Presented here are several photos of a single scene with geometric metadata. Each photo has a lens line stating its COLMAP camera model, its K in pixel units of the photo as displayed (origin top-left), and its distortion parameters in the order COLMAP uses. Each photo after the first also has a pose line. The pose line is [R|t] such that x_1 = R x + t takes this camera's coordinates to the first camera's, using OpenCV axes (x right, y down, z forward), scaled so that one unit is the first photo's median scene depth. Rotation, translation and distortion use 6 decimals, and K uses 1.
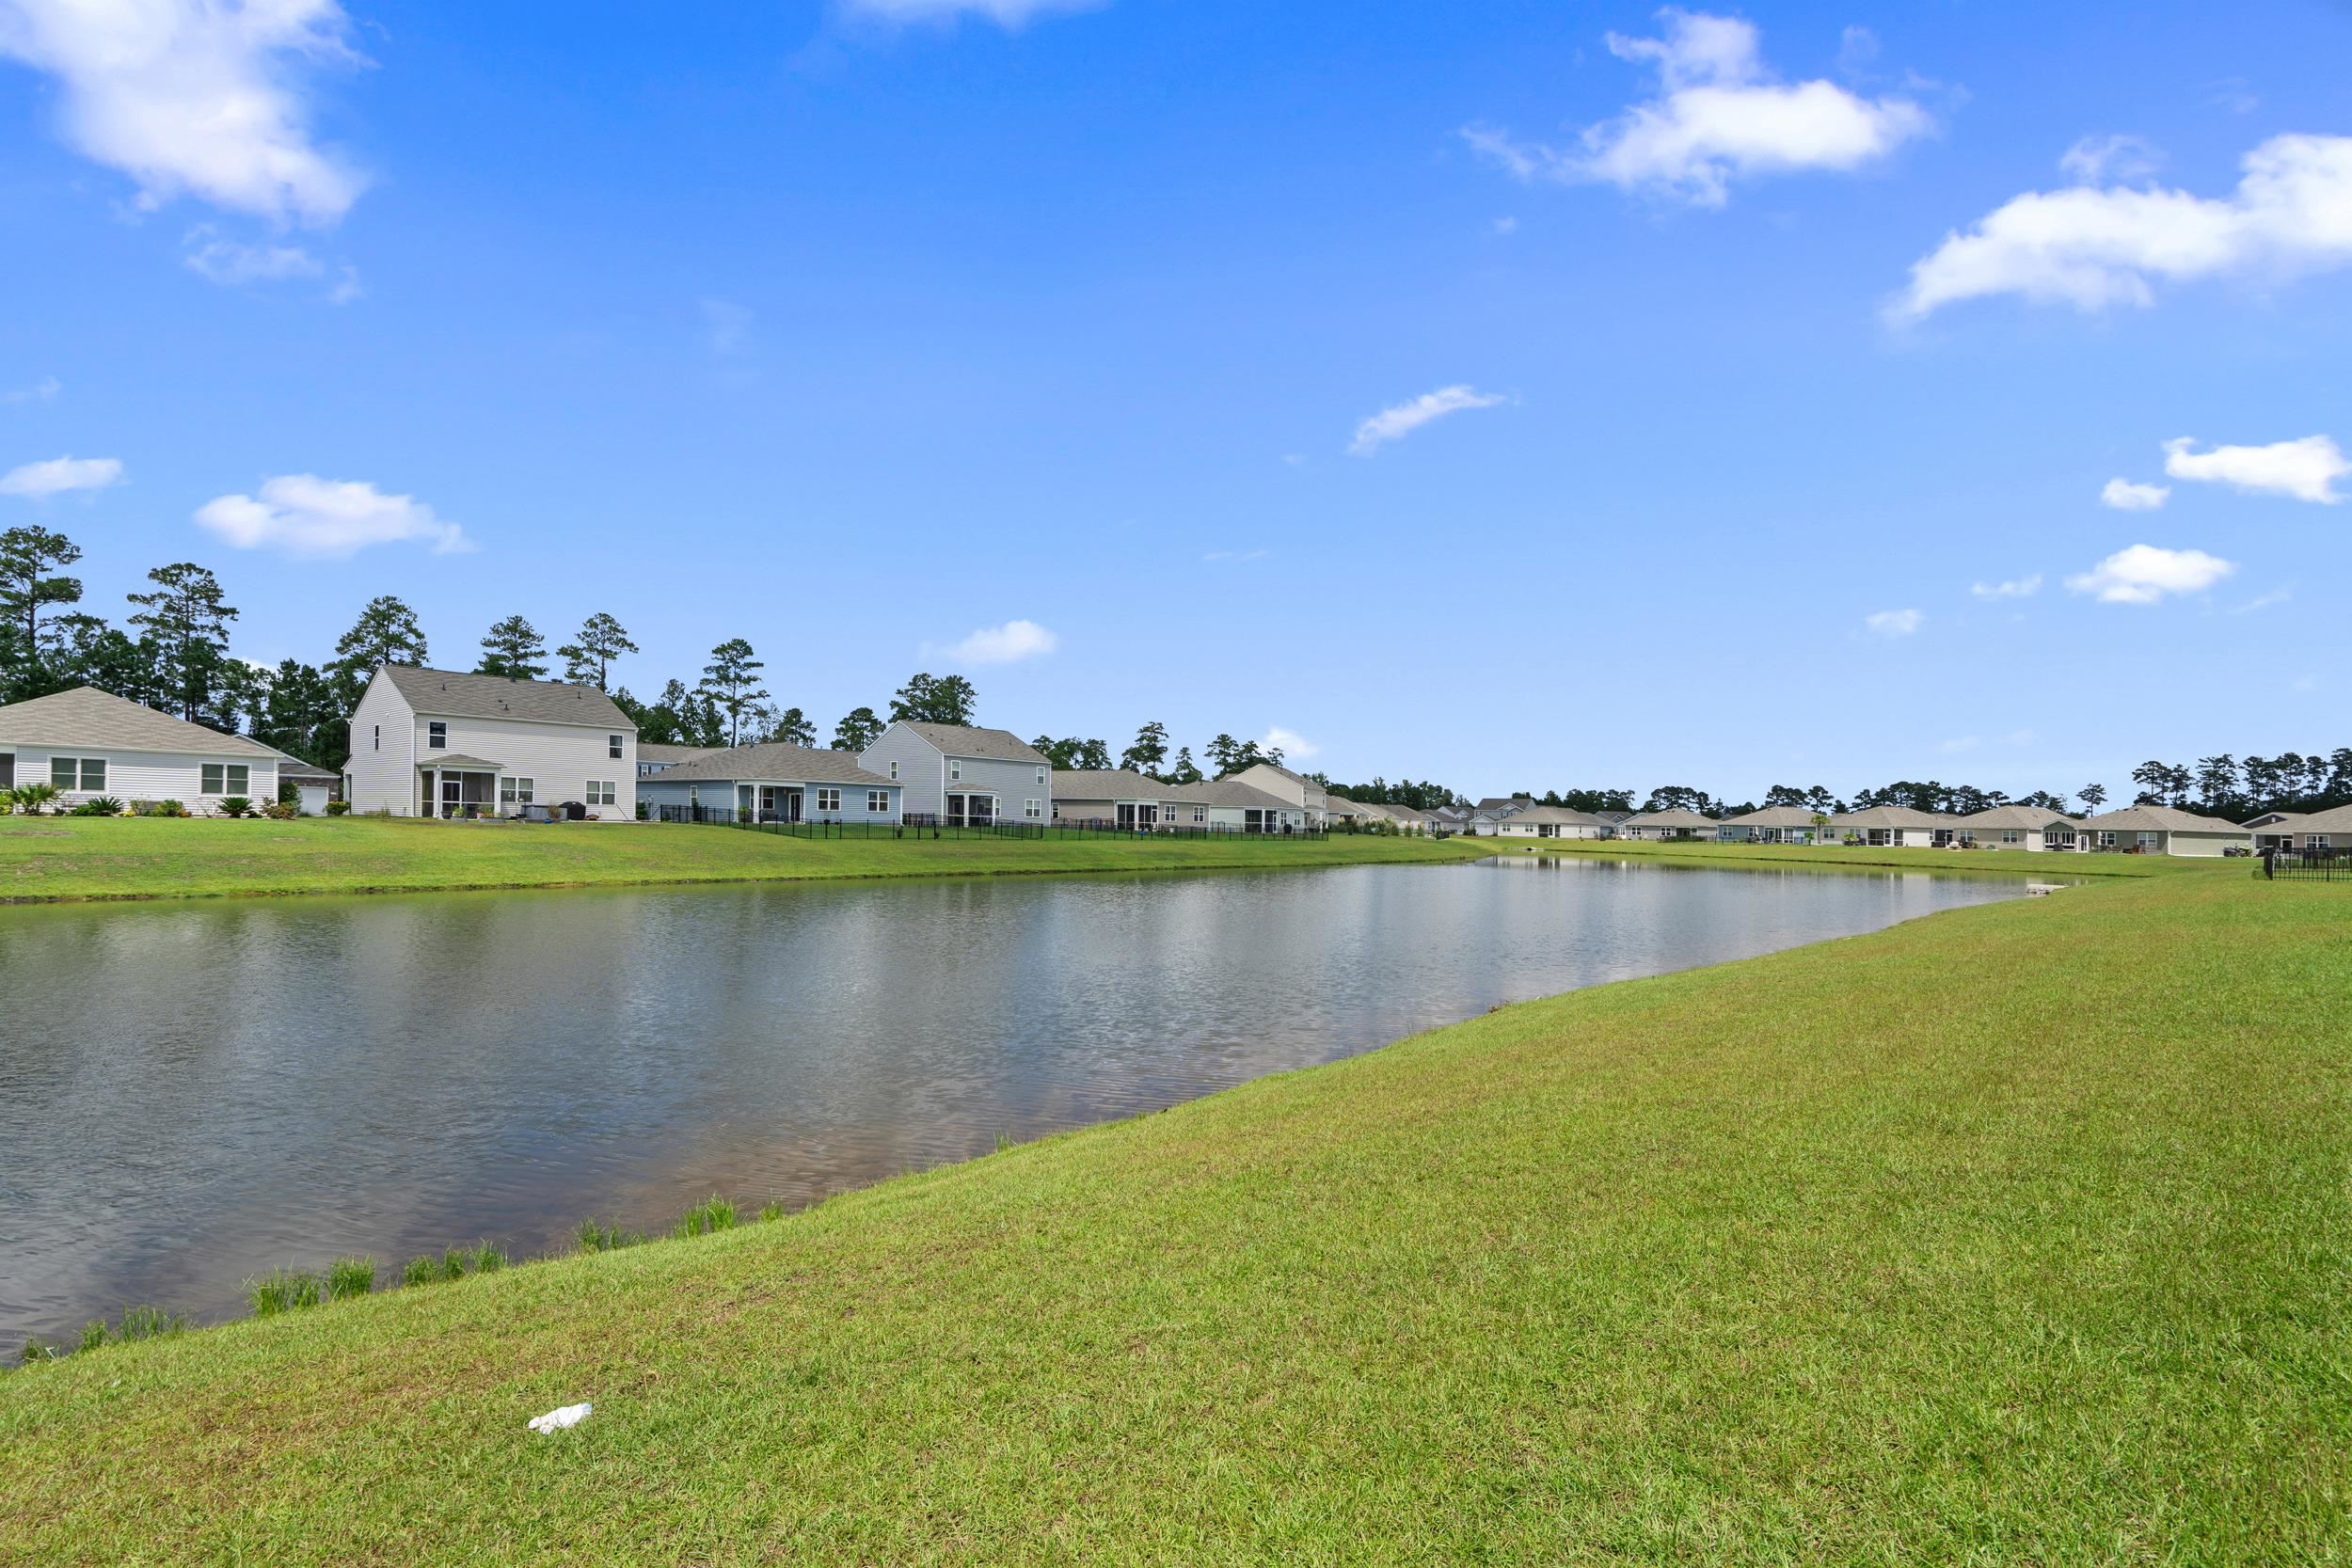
lens RADIAL K [[1076.8, 0, 1184.1], [0, 1076.8, 822.9], [0, 0, 1]] dist [-0.001709, 0.000626]
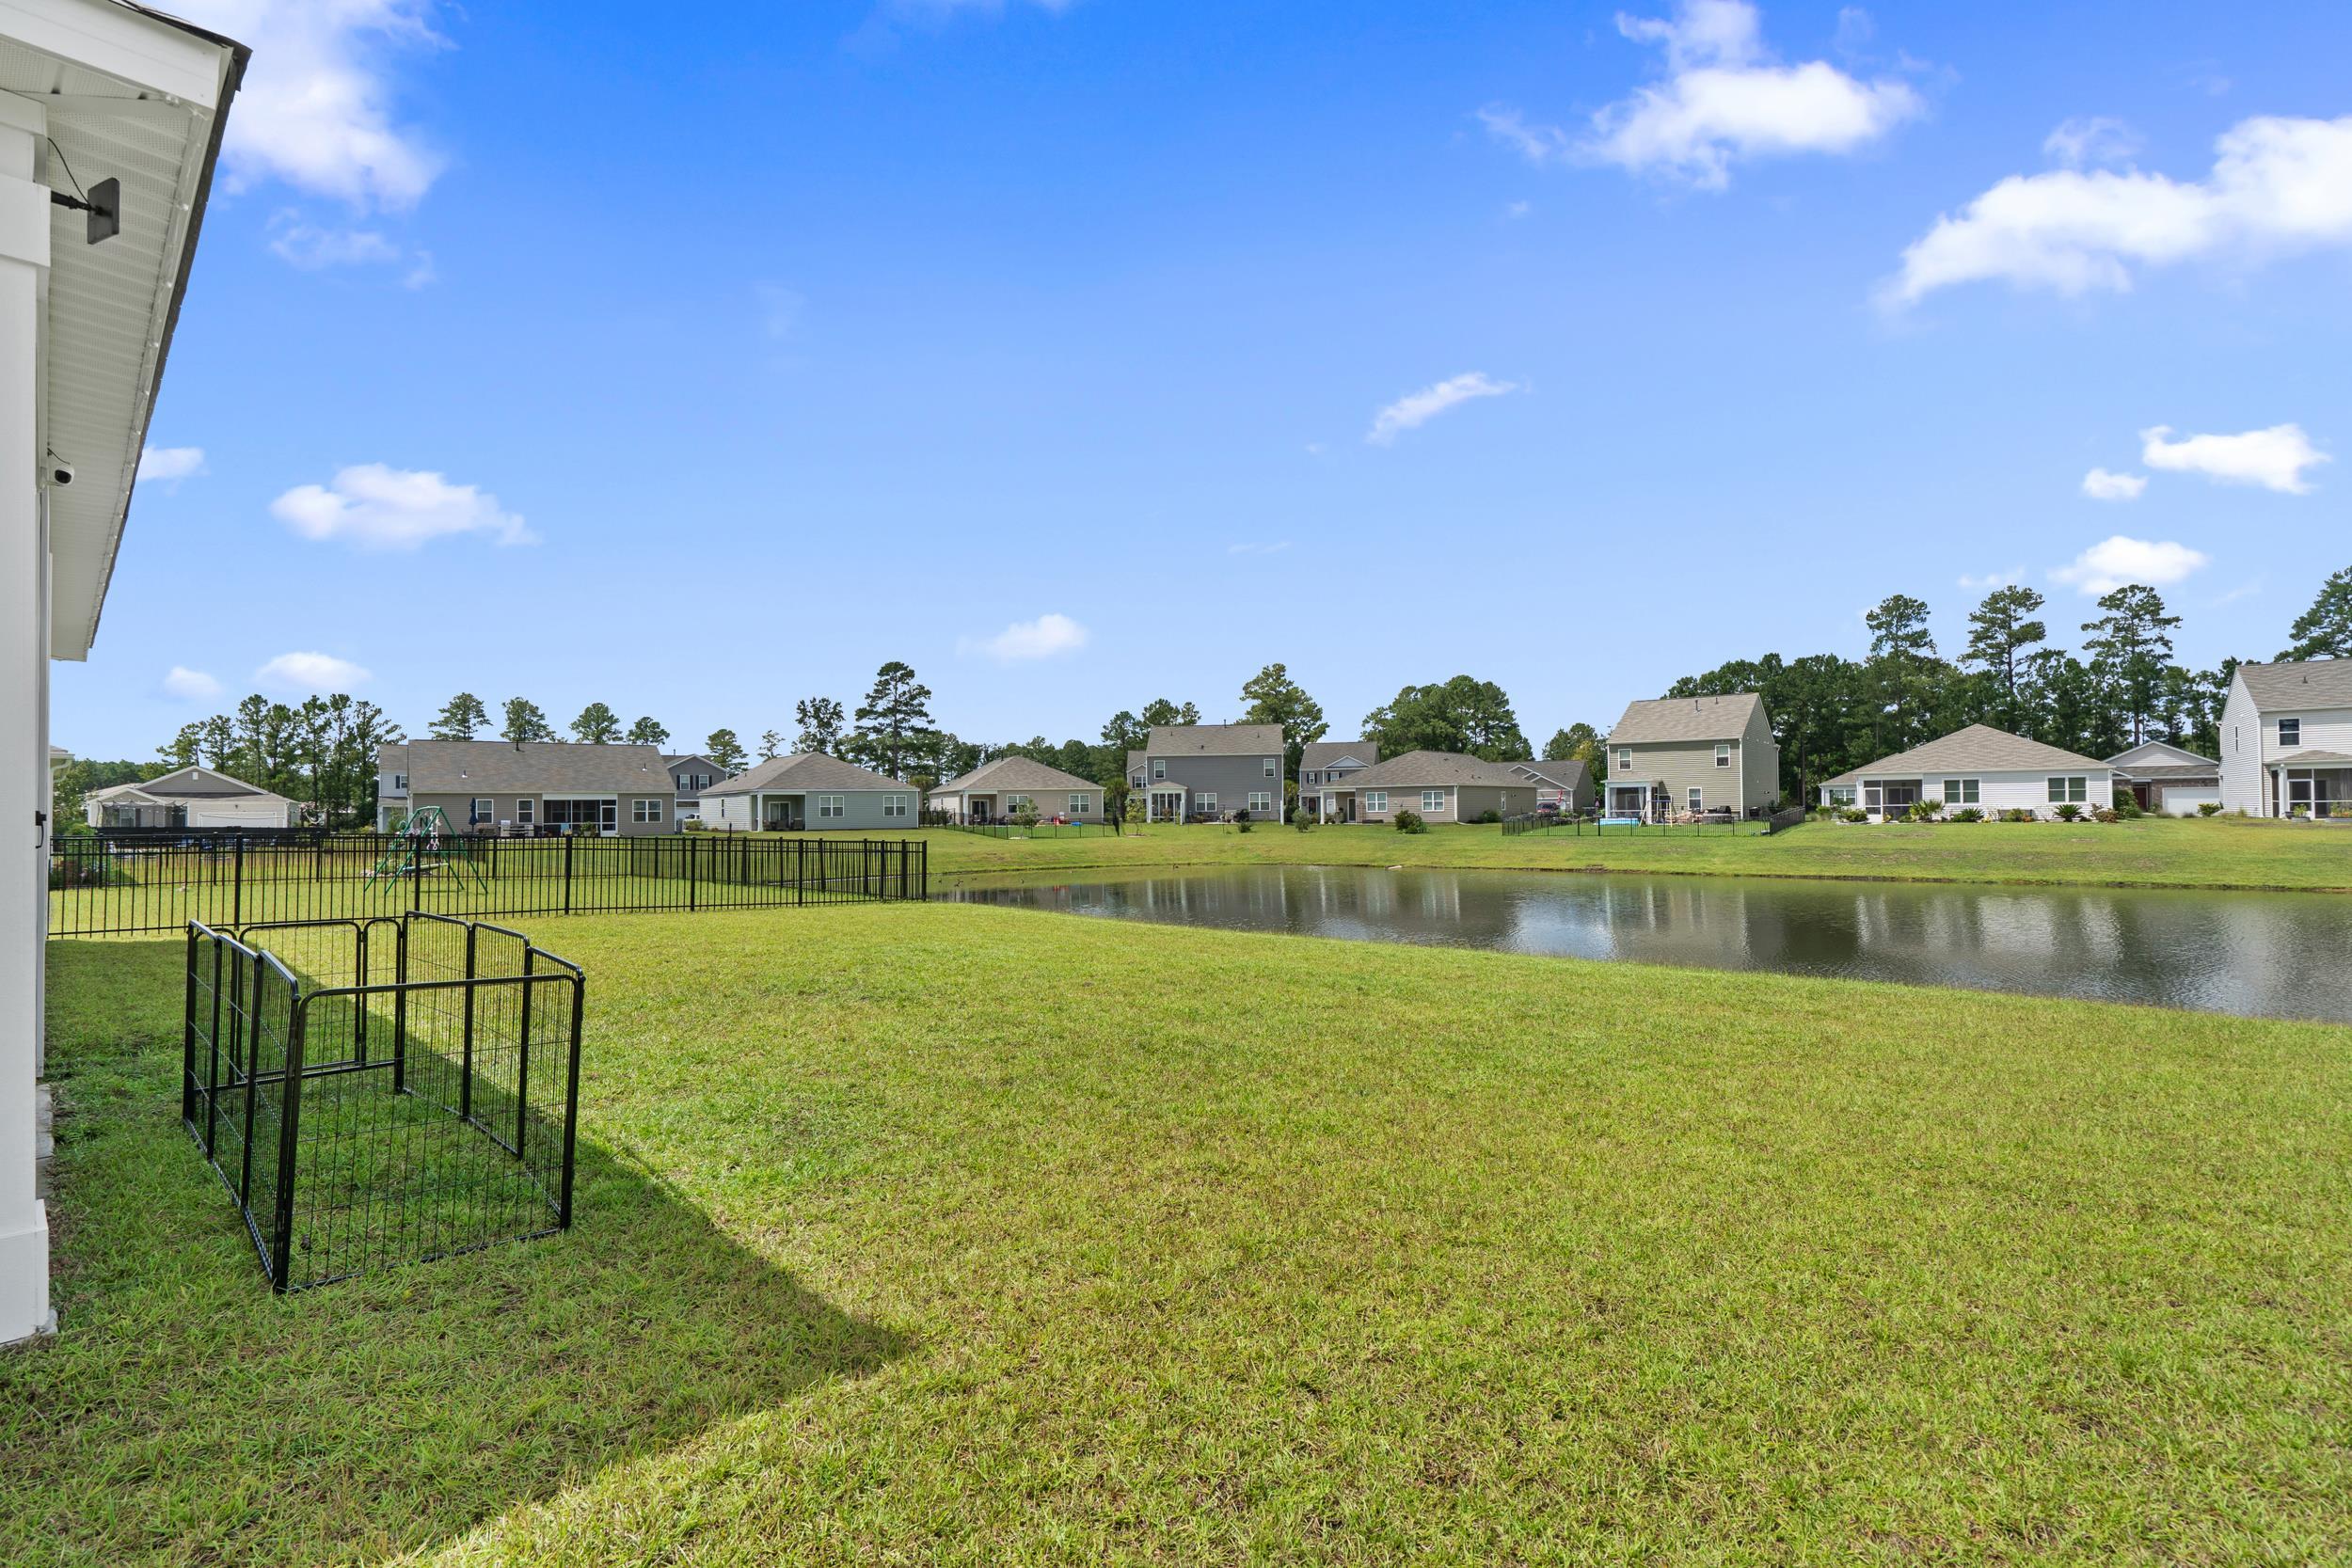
lens RADIAL K [[1062.7, 0, 1159.9], [0, 1062.7, 779.1], [0, 0, 1]] dist [-0.002783, -0.000953]
pose [[0.030022, -0.052110, -0.998190, 0.108714], [0.013073, 0.998575, -0.051737, -0.001686], [0.999464, -0.011496, 0.030661, -0.022352]]
